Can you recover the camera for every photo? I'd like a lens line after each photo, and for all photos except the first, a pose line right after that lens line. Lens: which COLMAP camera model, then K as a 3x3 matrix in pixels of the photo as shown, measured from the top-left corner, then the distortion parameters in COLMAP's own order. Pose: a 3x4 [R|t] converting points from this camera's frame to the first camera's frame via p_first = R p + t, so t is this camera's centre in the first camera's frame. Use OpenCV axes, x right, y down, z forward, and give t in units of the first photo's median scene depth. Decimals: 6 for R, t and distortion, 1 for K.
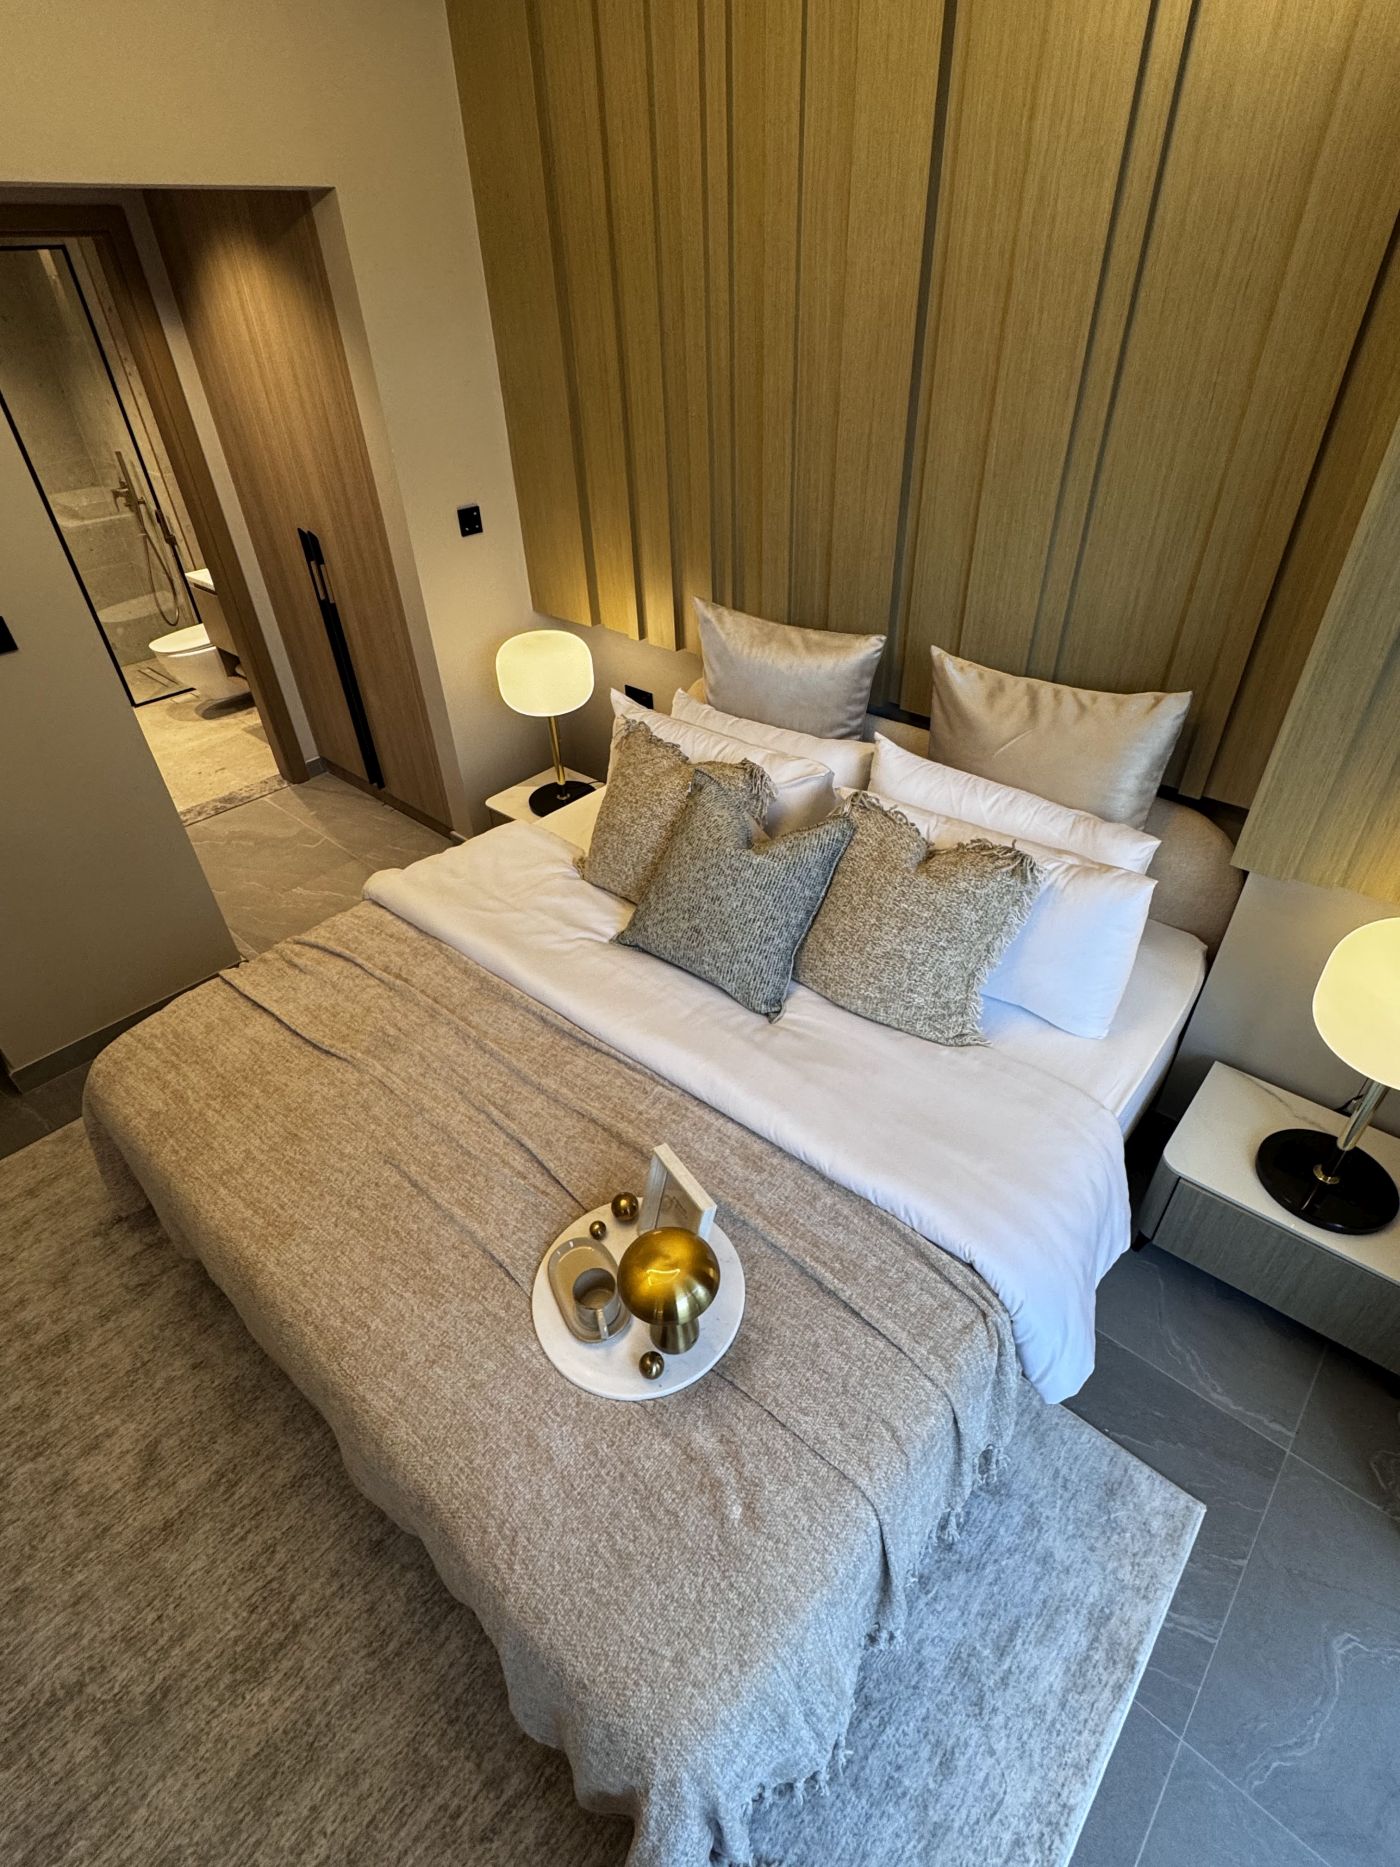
lens RADIAL K [[897.3, 0, 696.8], [0, 897.3, 927.2], [0, 0, 1]] dist [-0.002902, 0.000474]
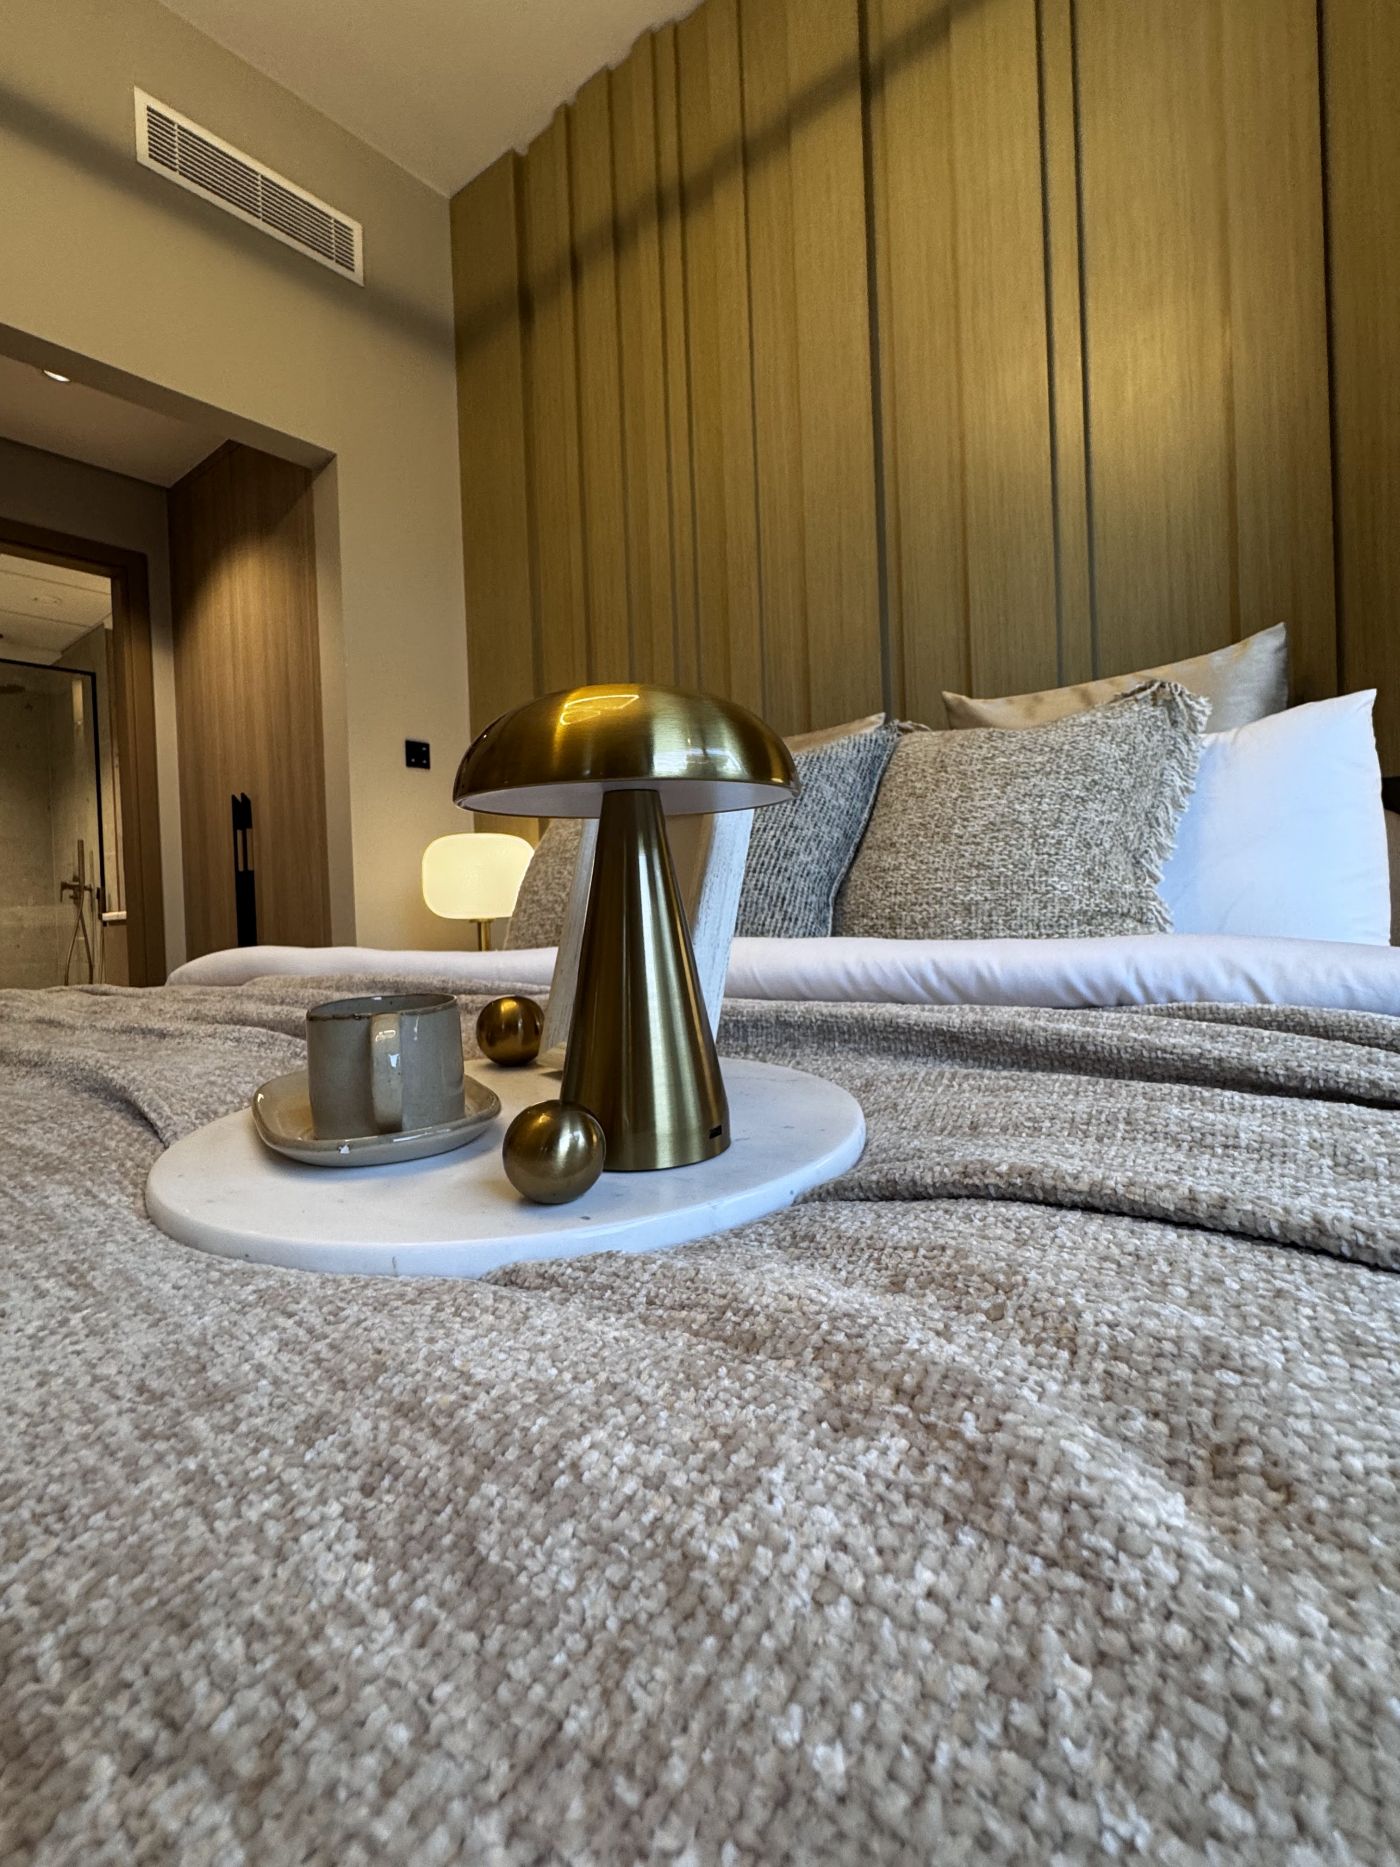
lens RADIAL K [[897.3, 0, 696.8], [0, 897.3, 927.2], [0, 0, 1]] dist [-0.002902, 0.000474]
pose [[0.998580, -0.001274, 0.053254, -0.017919], [0.032481, 0.806926, -0.589759, 0.438479], [-0.042221, 0.590651, 0.805822, 0.566327]]
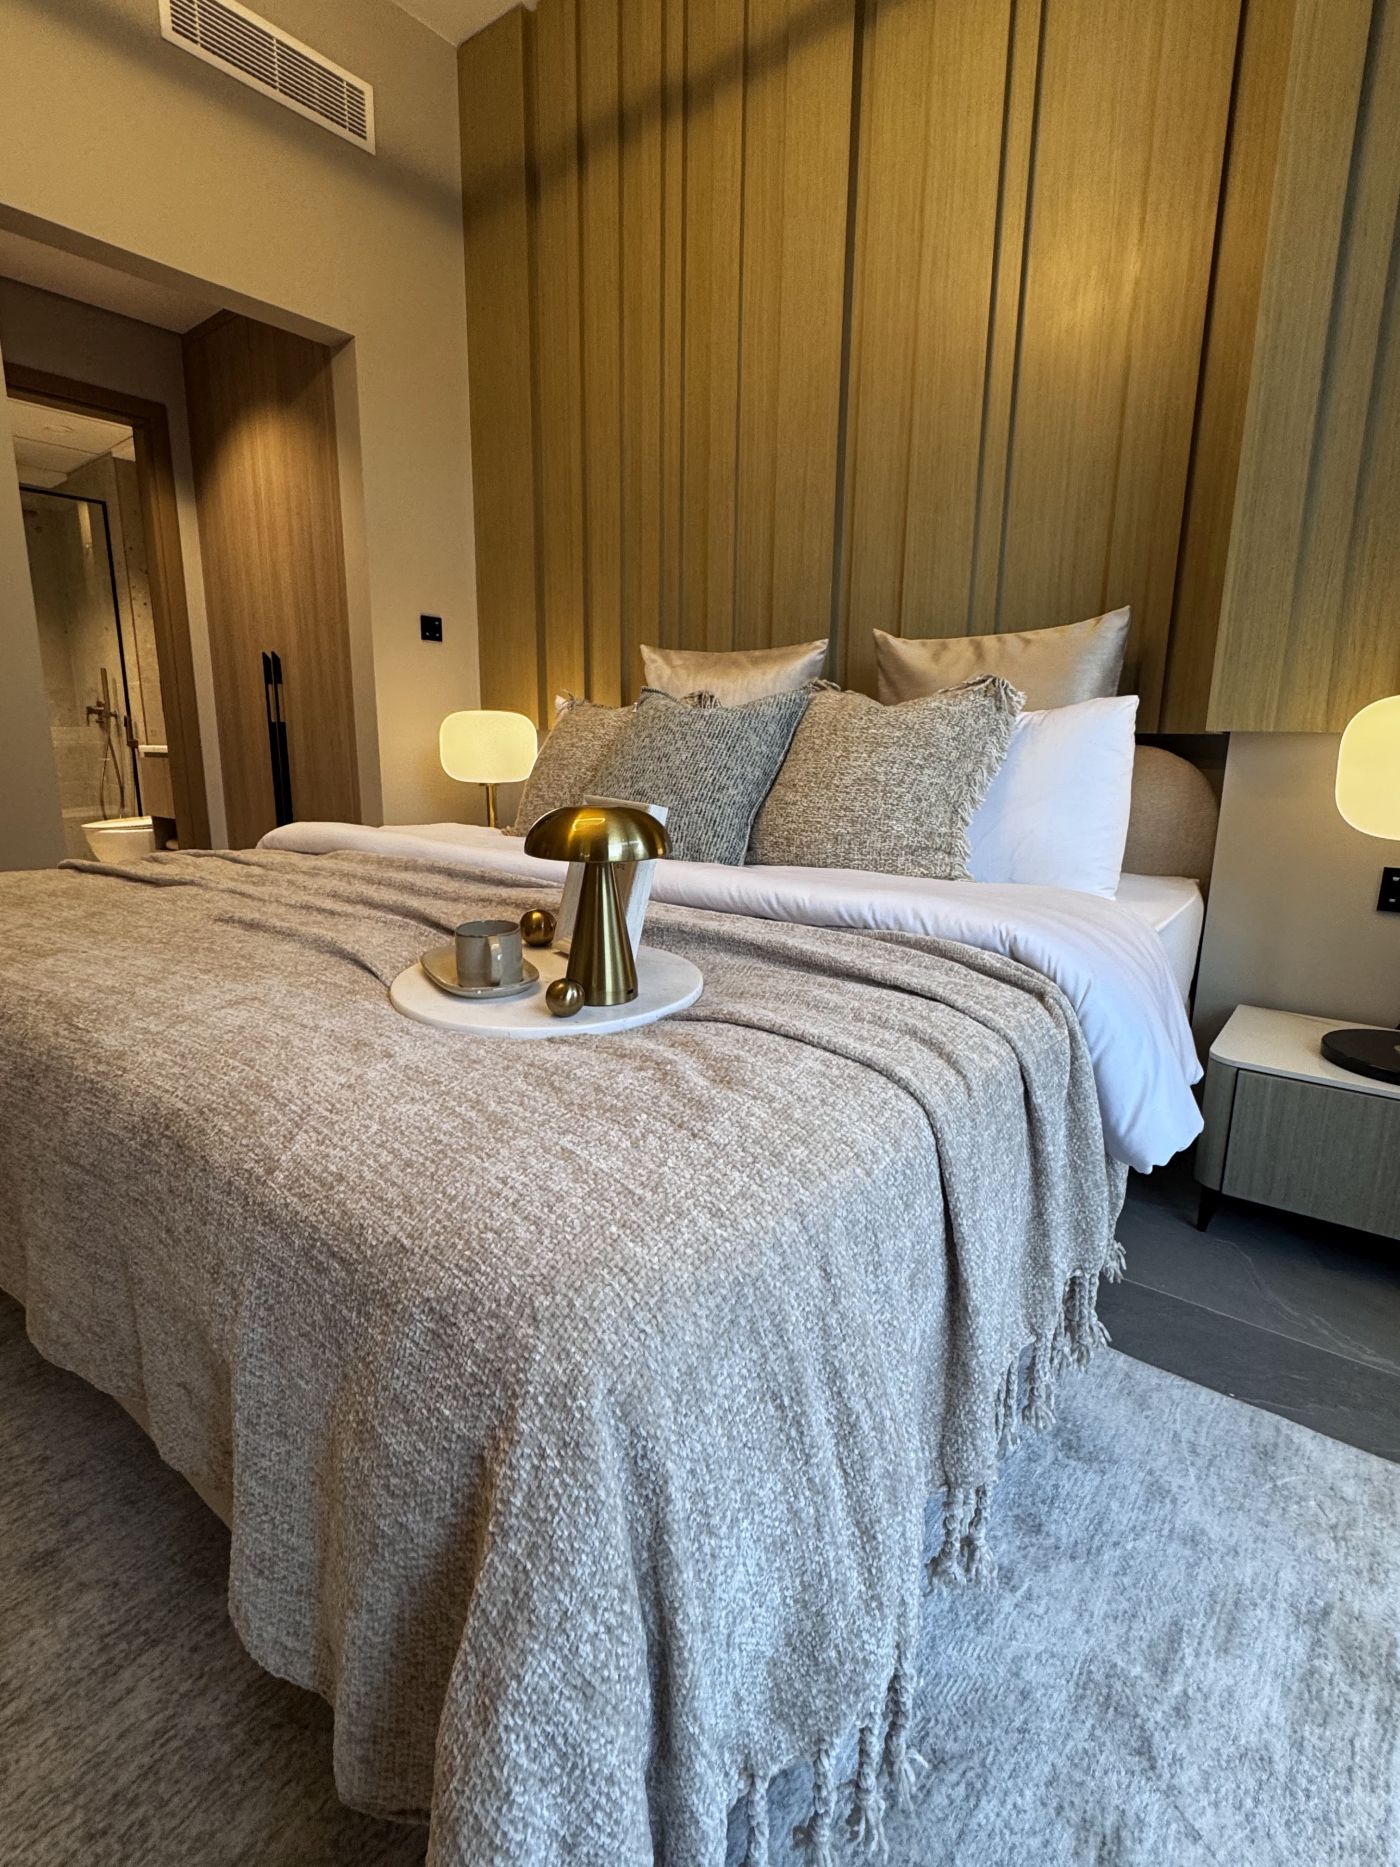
lens RADIAL K [[895.4, 0, 694.2], [0, 895.4, 931.1], [0, 0, 1]] dist [-0.001643, 0.000367]
pose [[0.997117, 0.034949, 0.067346, -0.001597], [-0.003378, 0.907167, -0.420757, 0.537805], [-0.075799, 0.419317, 0.904670, 0.282231]]
